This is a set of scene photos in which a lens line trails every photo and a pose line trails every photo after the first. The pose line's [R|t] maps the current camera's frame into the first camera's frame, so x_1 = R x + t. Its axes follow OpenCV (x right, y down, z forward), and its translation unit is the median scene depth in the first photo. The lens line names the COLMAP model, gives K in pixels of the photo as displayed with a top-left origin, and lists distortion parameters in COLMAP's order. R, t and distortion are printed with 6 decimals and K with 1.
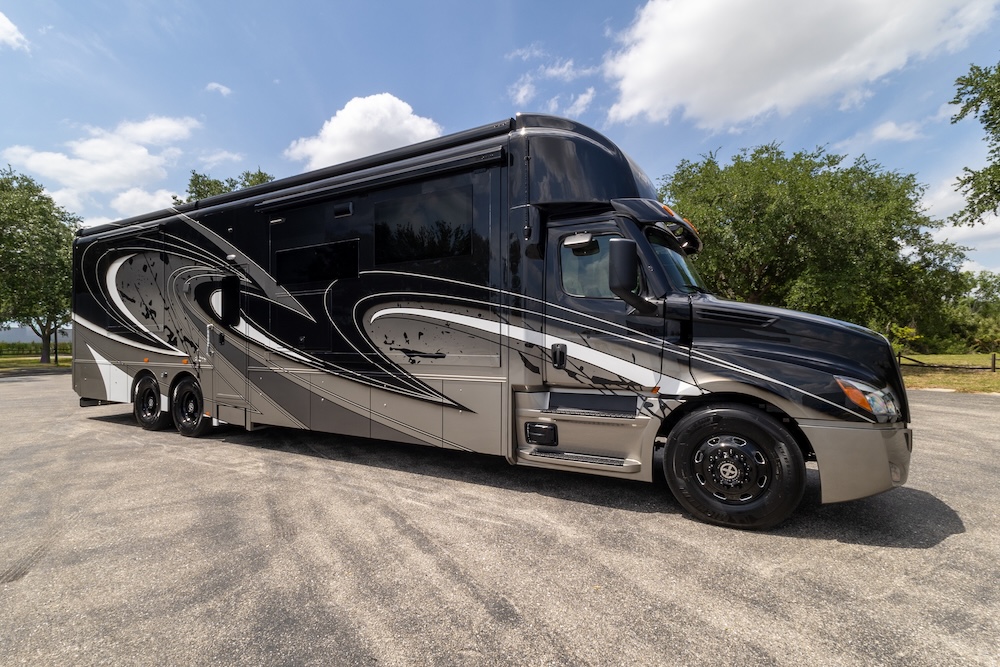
lens RADIAL K [[467.3, 0, 506.3], [0, 467.3, 350.4], [0, 0, 1]] dist [0.016850, -0.000337]
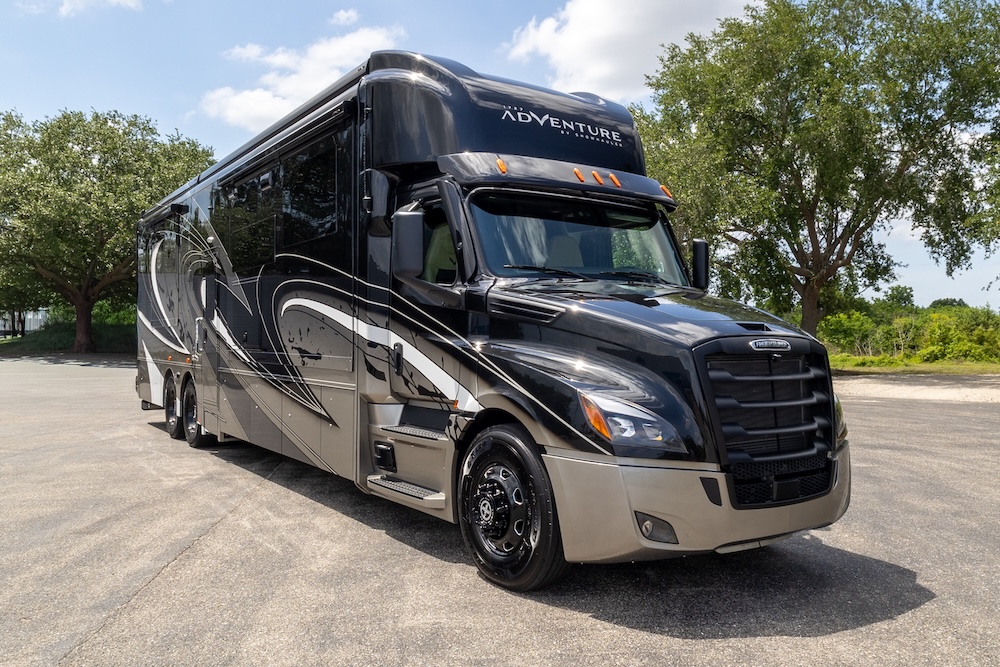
lens RADIAL K [[777.2, 0, 571.2], [0, 777.2, 370.9], [0, 0, 1]] dist [0.021900, -0.000987]
pose [[0.919715, 0.022389, -0.391948, 0.792078], [-0.013737, 0.999596, 0.024864, -0.003789], [0.392347, -0.017484, 0.919651, -0.081184]]
